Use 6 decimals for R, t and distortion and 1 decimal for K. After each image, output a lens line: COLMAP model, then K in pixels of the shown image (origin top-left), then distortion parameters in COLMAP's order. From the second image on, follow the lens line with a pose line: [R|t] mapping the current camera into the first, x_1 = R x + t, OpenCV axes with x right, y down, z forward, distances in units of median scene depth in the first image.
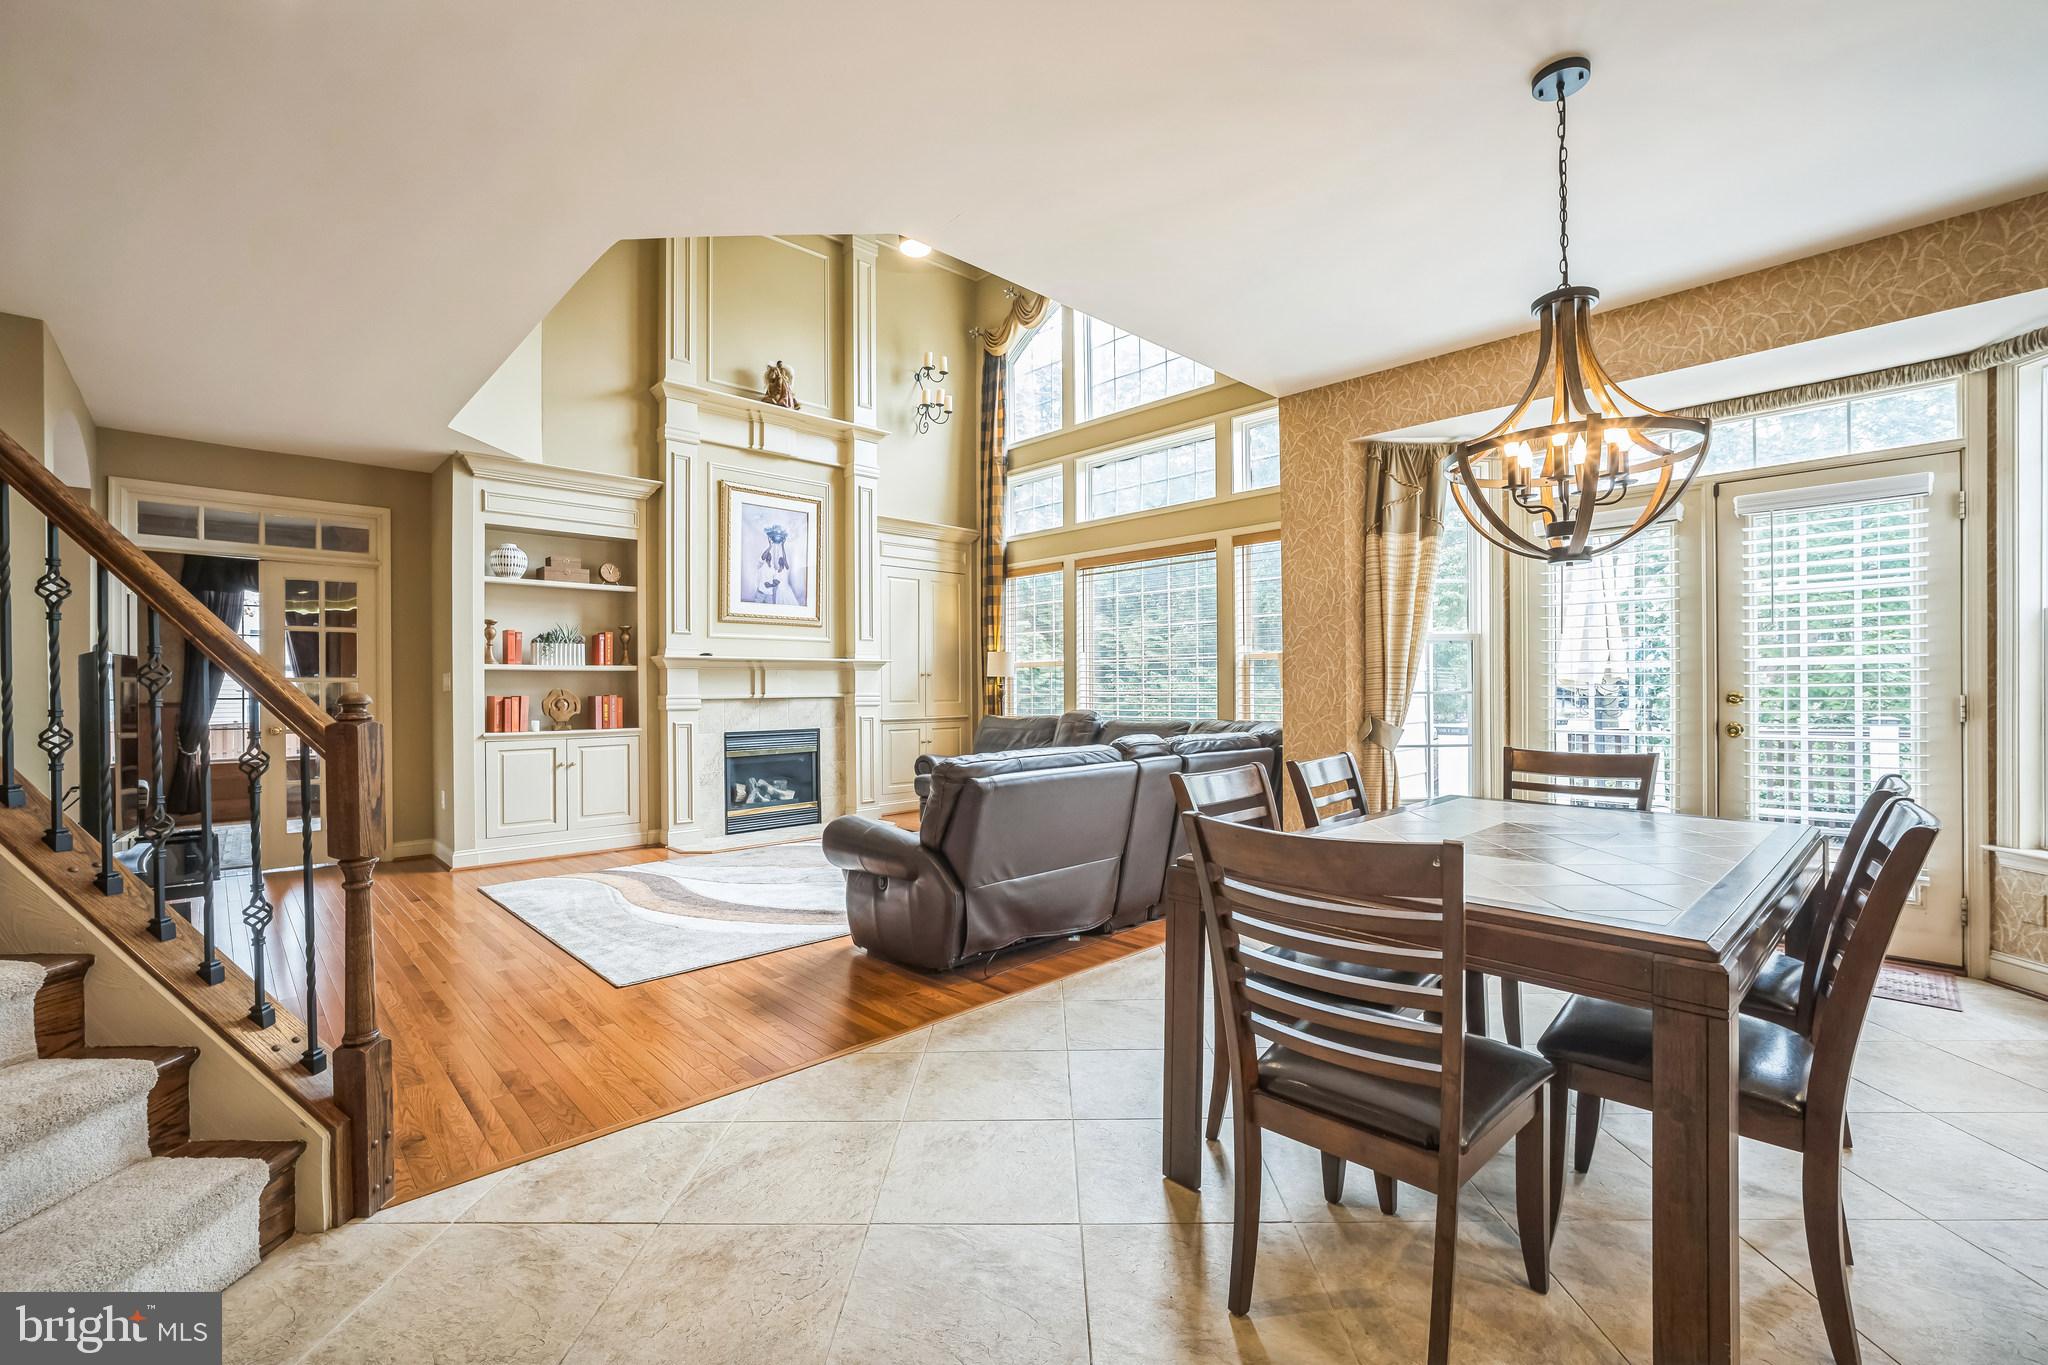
lens RADIAL K [[870.3, 0, 1041.5], [0, 870.3, 687.6], [0, 0, 1]] dist [-0.002393, 0.000338]
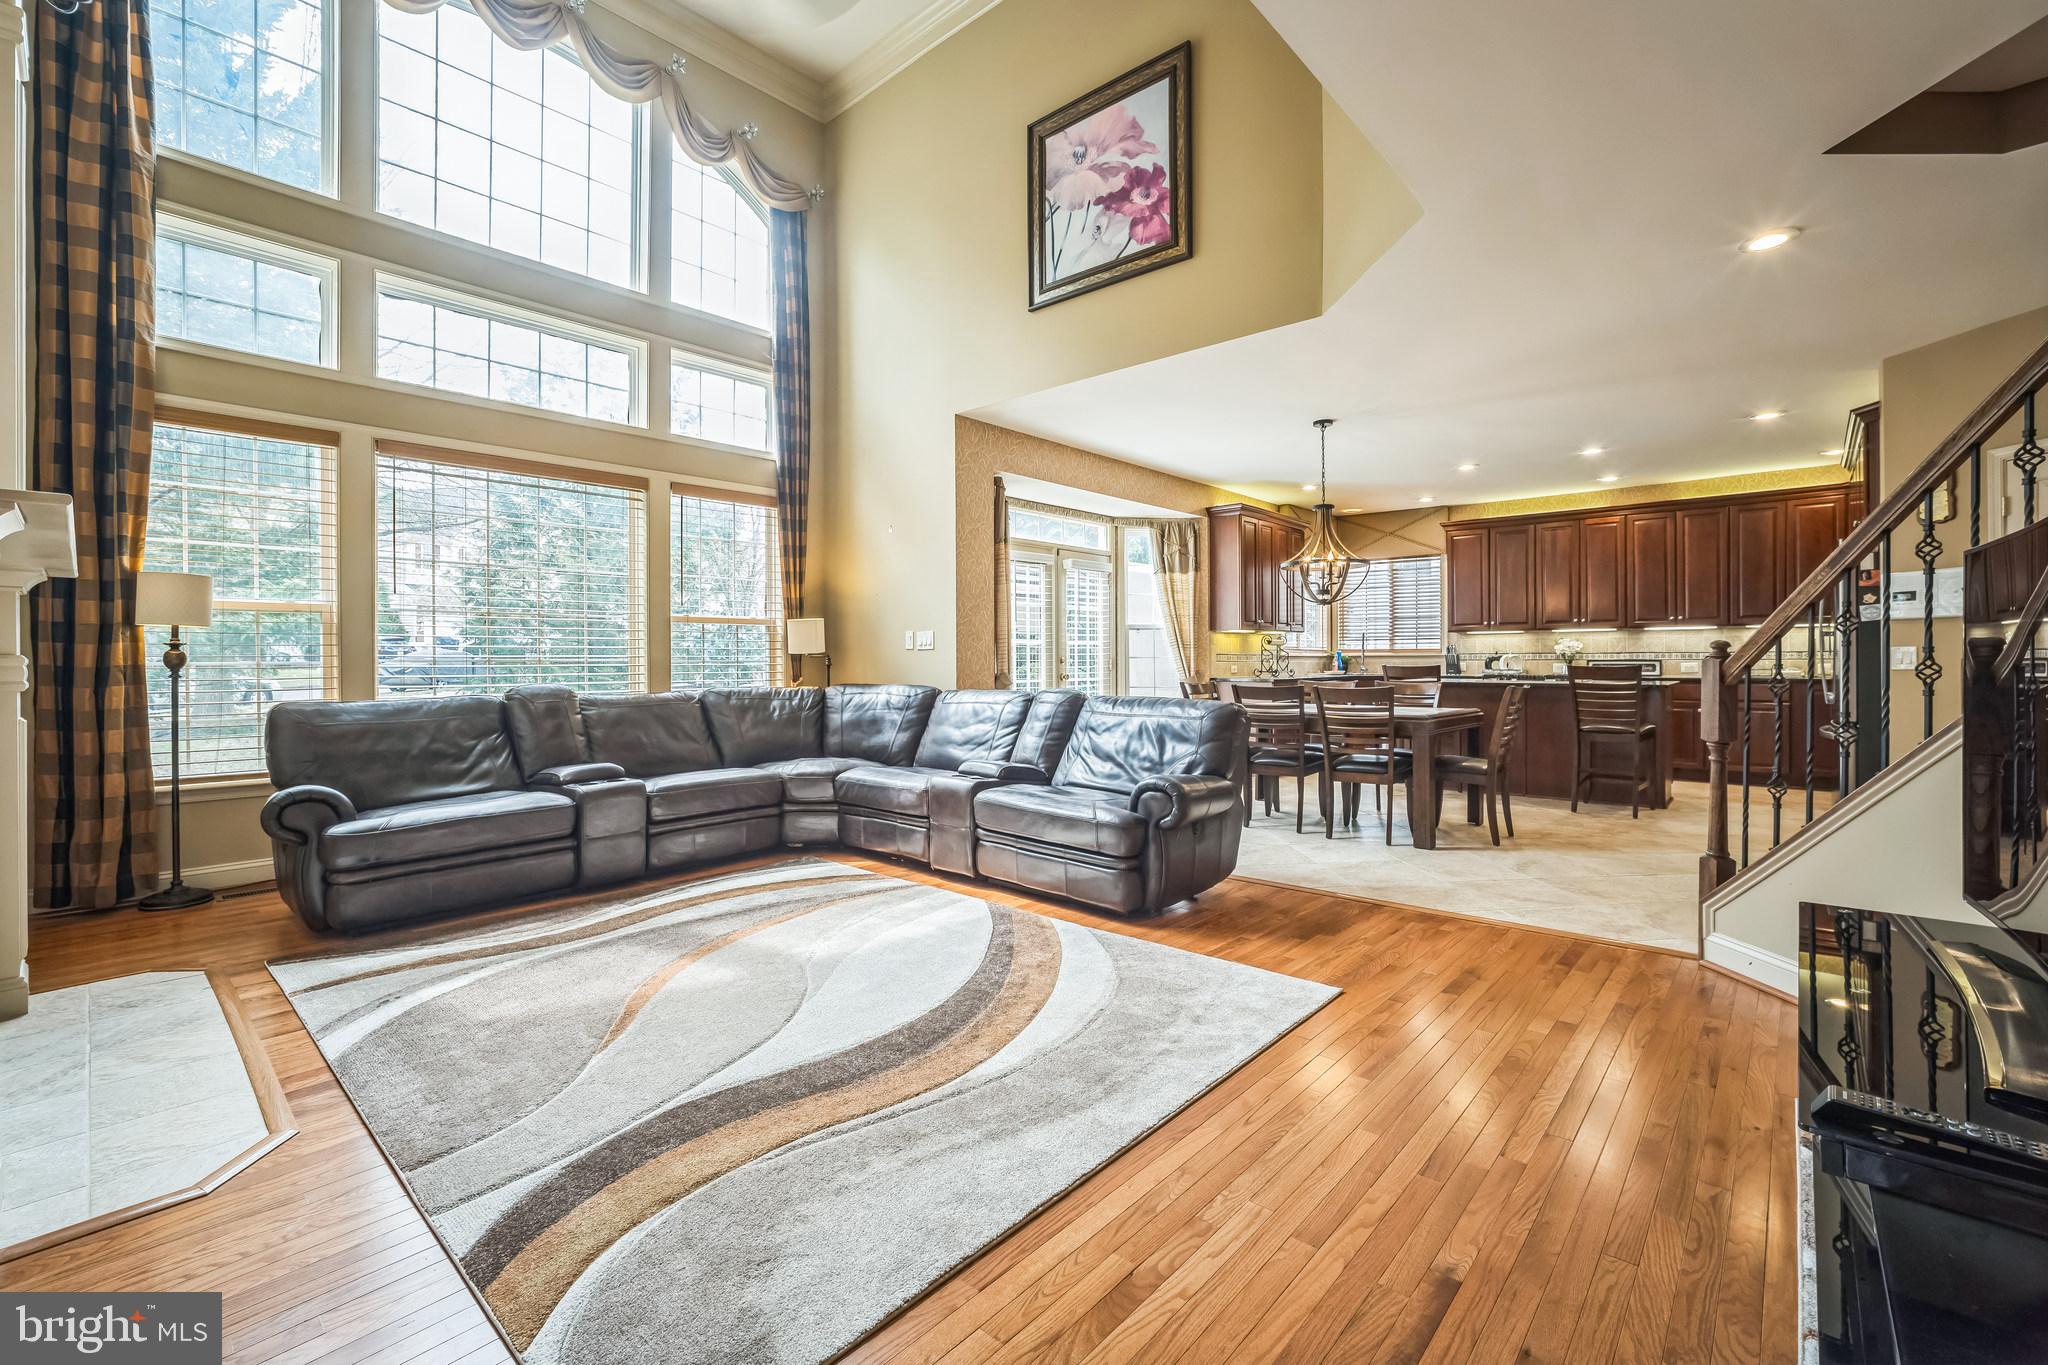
lens RADIAL K [[870.3, 0, 1036.1], [0, 870.3, 666.8], [0, 0, 1]] dist [-0.002393, 0.000338]
pose [[-0.067519, 0.000057, 0.997718, -1.187807], [0.009696, 0.999953, 0.000599, 0.025618], [-0.997671, 0.009714, -0.067516, 1.225817]]
